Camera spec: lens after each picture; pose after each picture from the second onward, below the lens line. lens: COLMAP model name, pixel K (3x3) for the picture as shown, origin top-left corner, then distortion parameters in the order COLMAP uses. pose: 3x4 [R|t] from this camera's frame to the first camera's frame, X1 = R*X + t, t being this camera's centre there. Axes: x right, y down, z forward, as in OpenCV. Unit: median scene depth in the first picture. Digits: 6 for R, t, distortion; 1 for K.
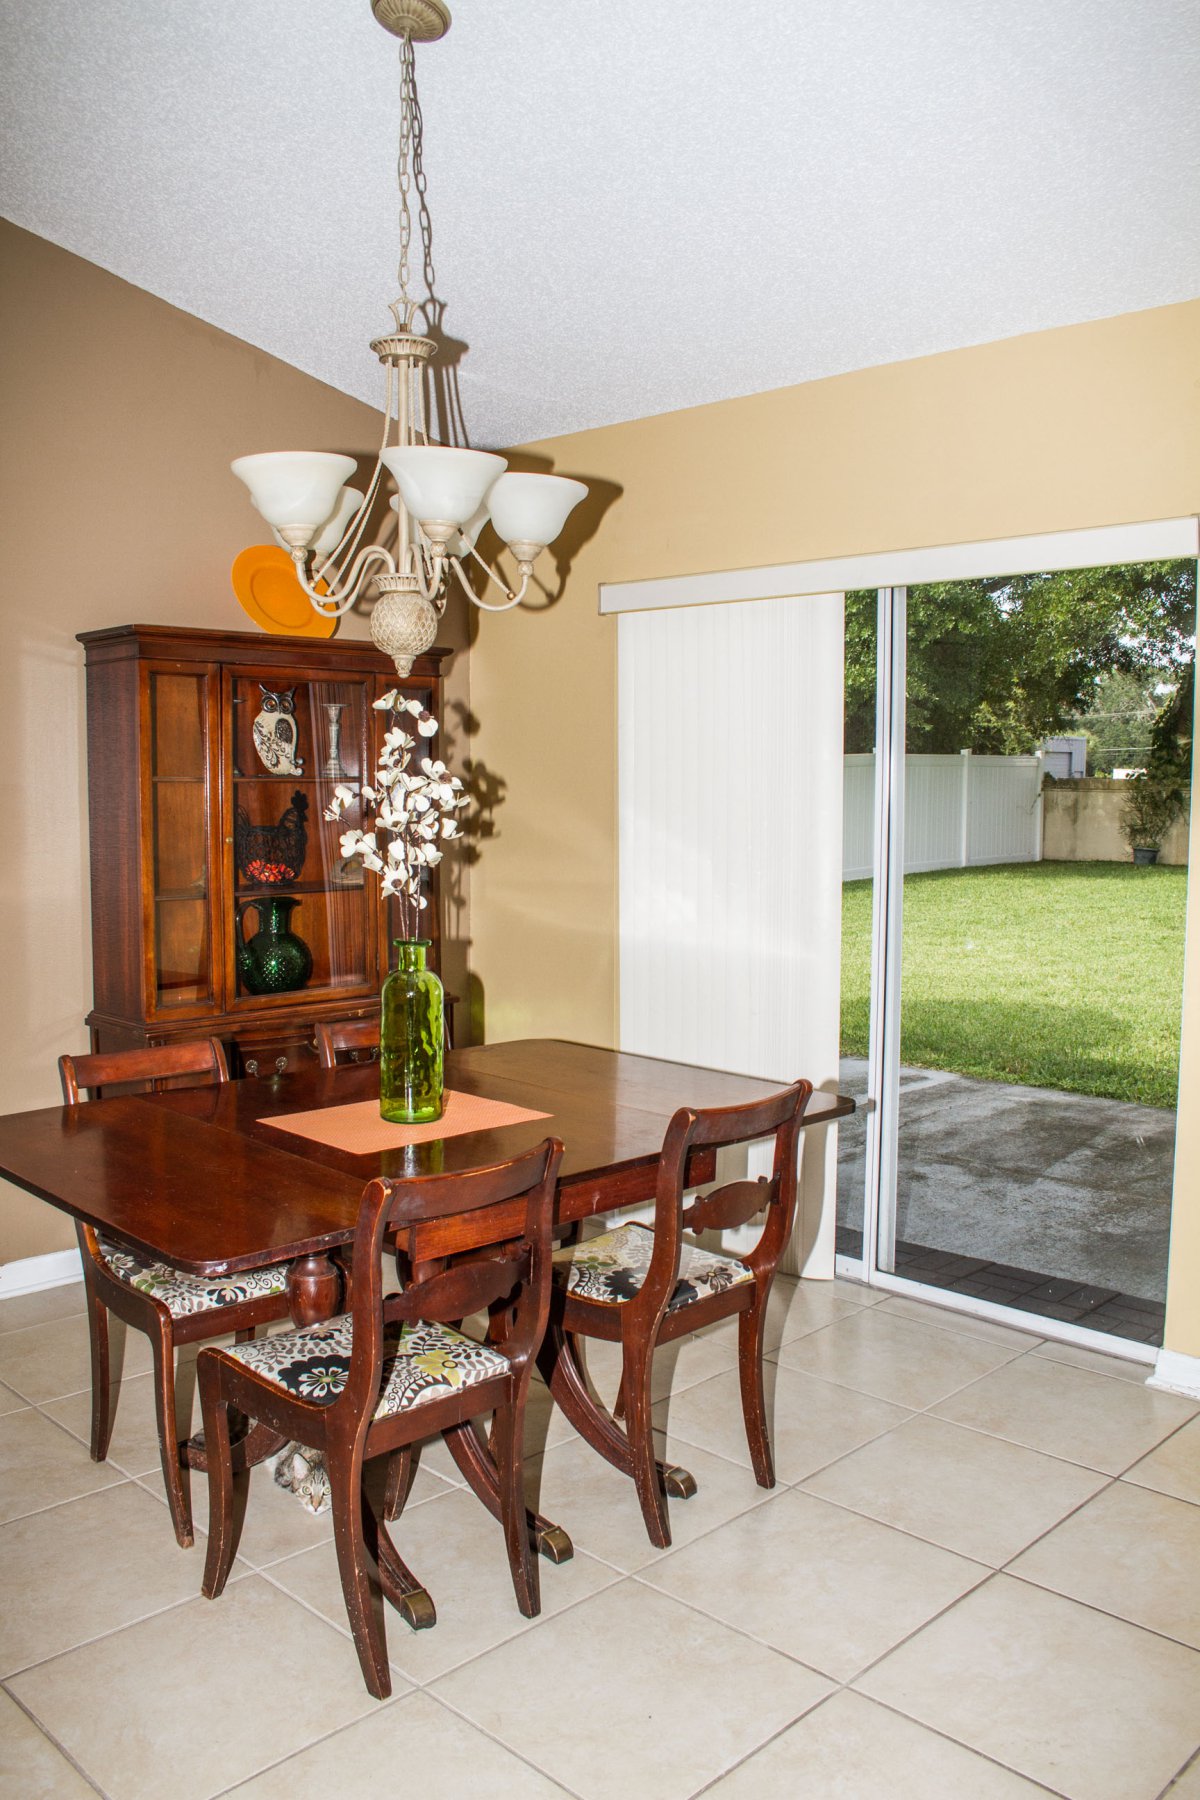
lens RADIAL K [[1470.6, 0, 600.0], [0, 1470.6, 900.0], [0, 0, 1]] dist [-0.151156, 0.118287]
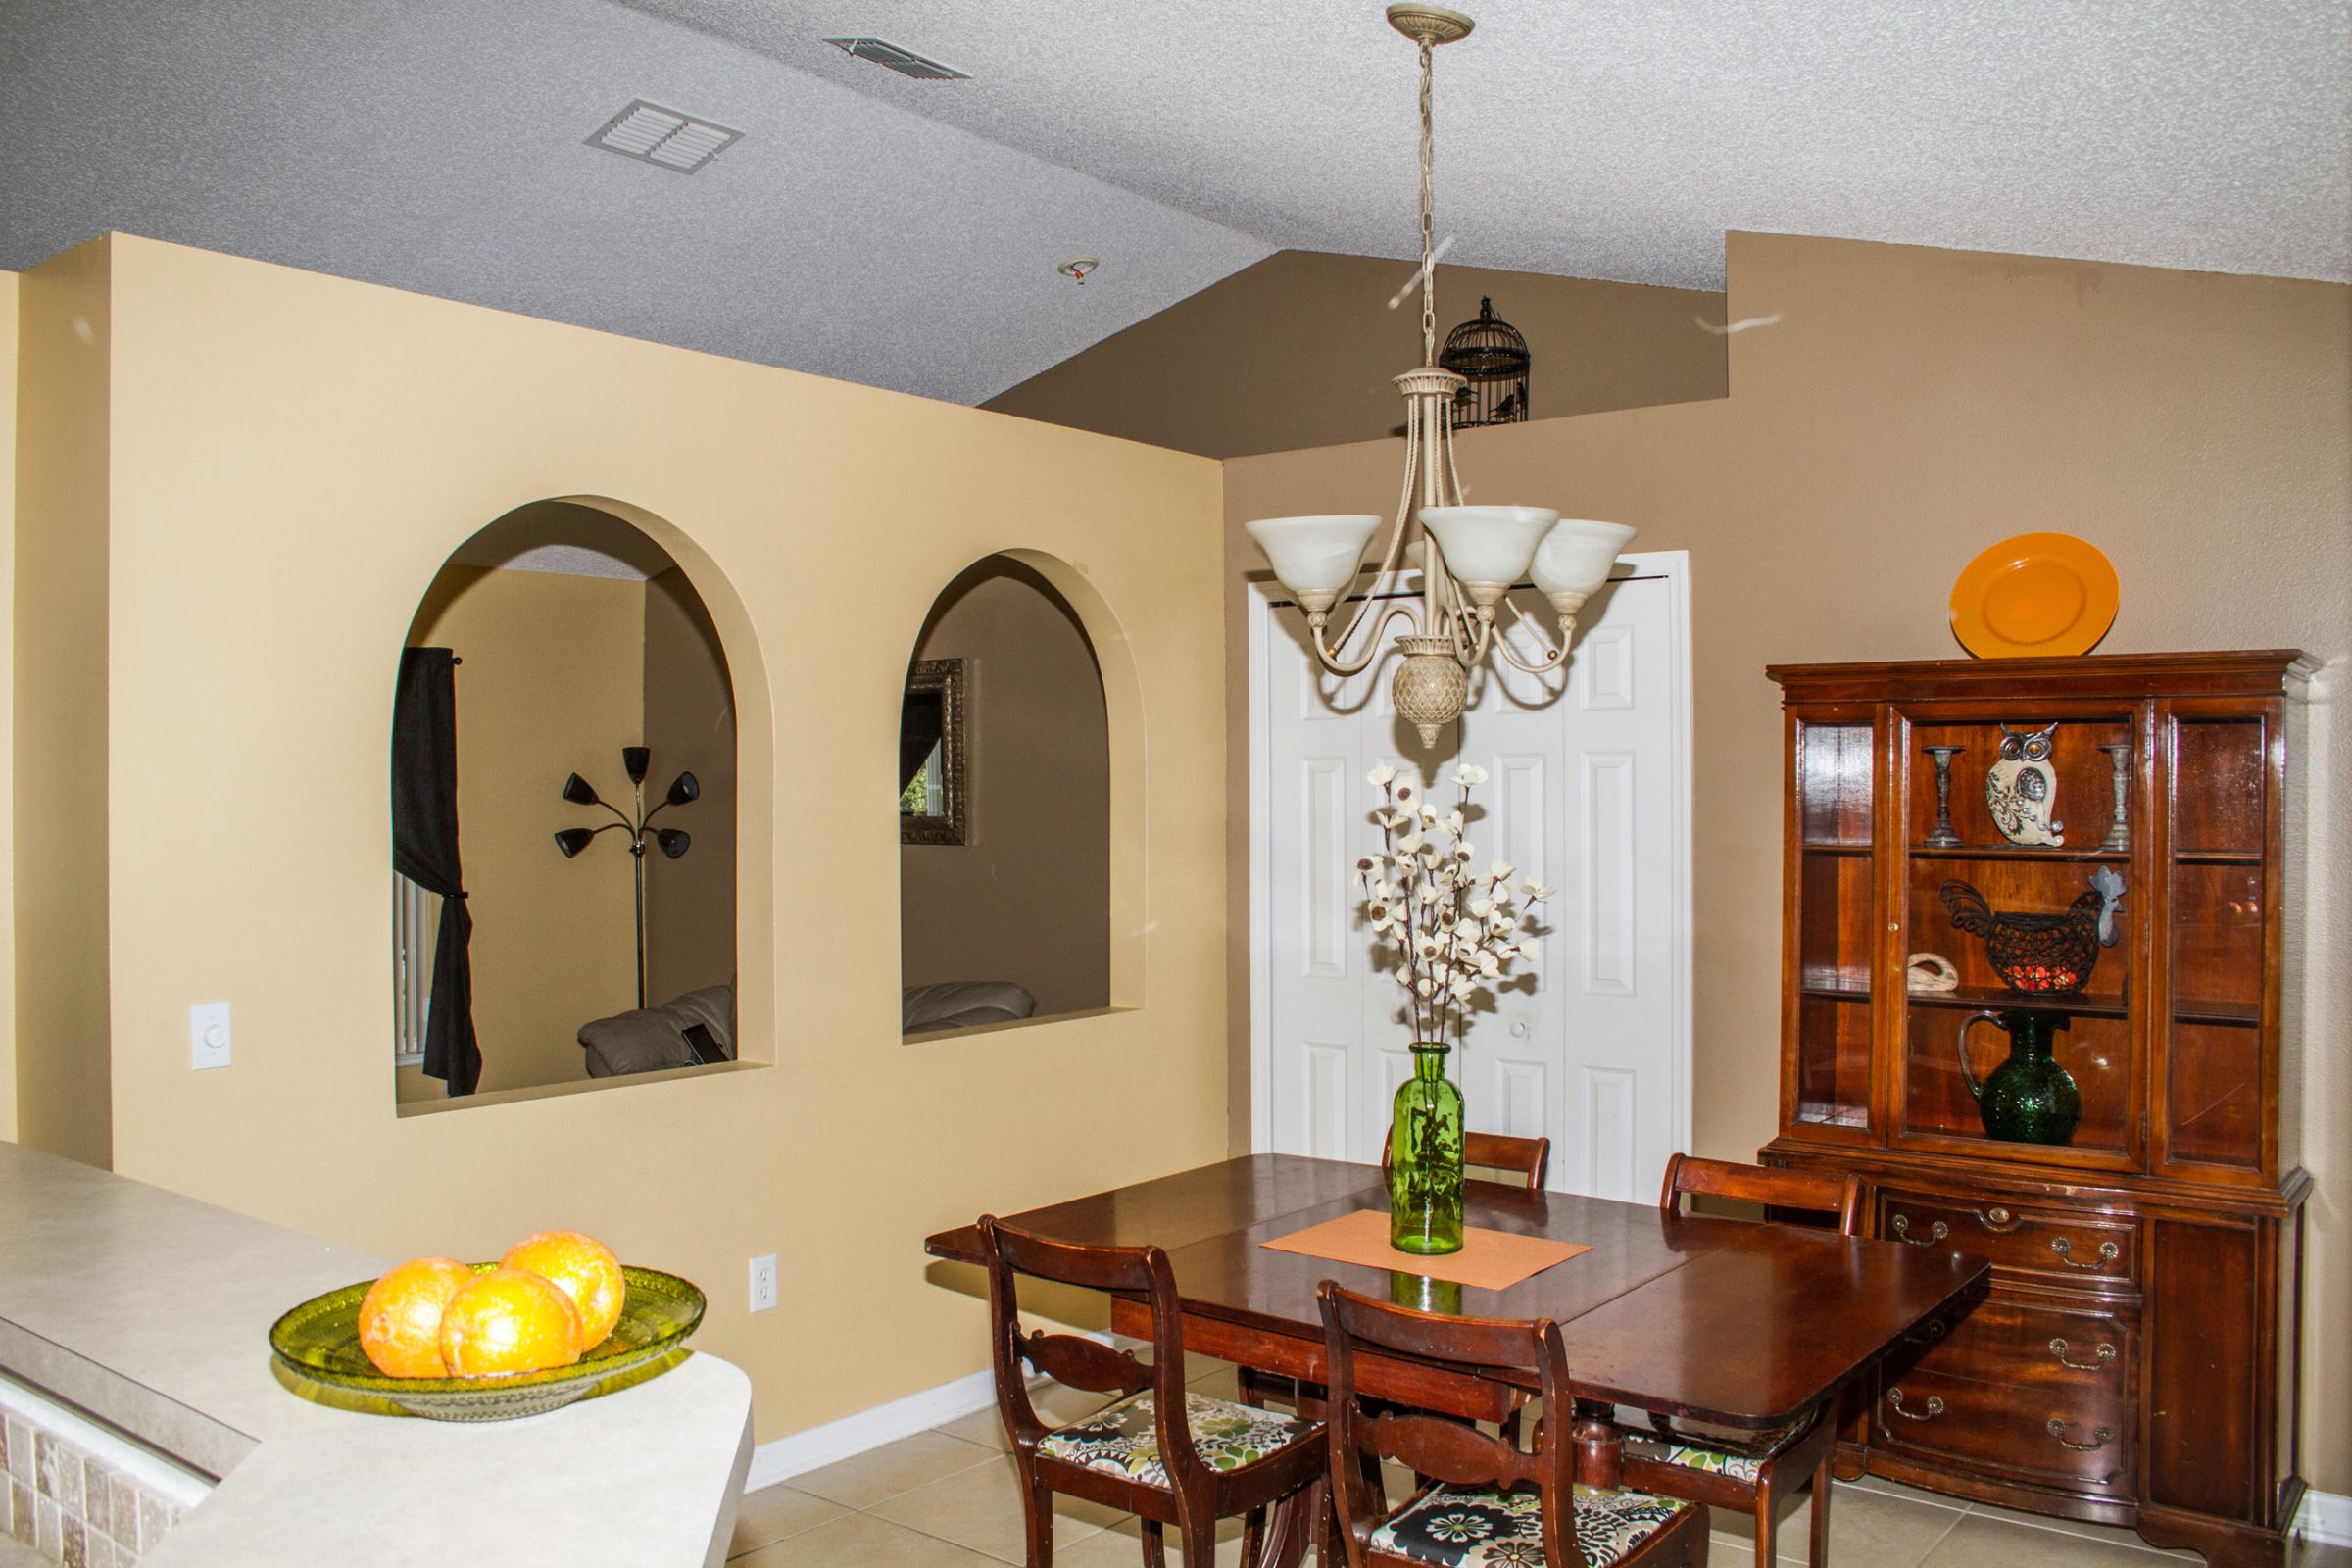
lens RADIAL K [[1921.6, 0, 1142.9], [0, 1921.6, 792.3], [0, 0, 1]] dist [-0.151156, 0.118287]
pose [[0.108085, 0.000619, -0.994141, 0.662867], [-0.083398, 0.996481, -0.008446, -0.066741], [0.990637, 0.083822, 0.107756, 0.456655]]
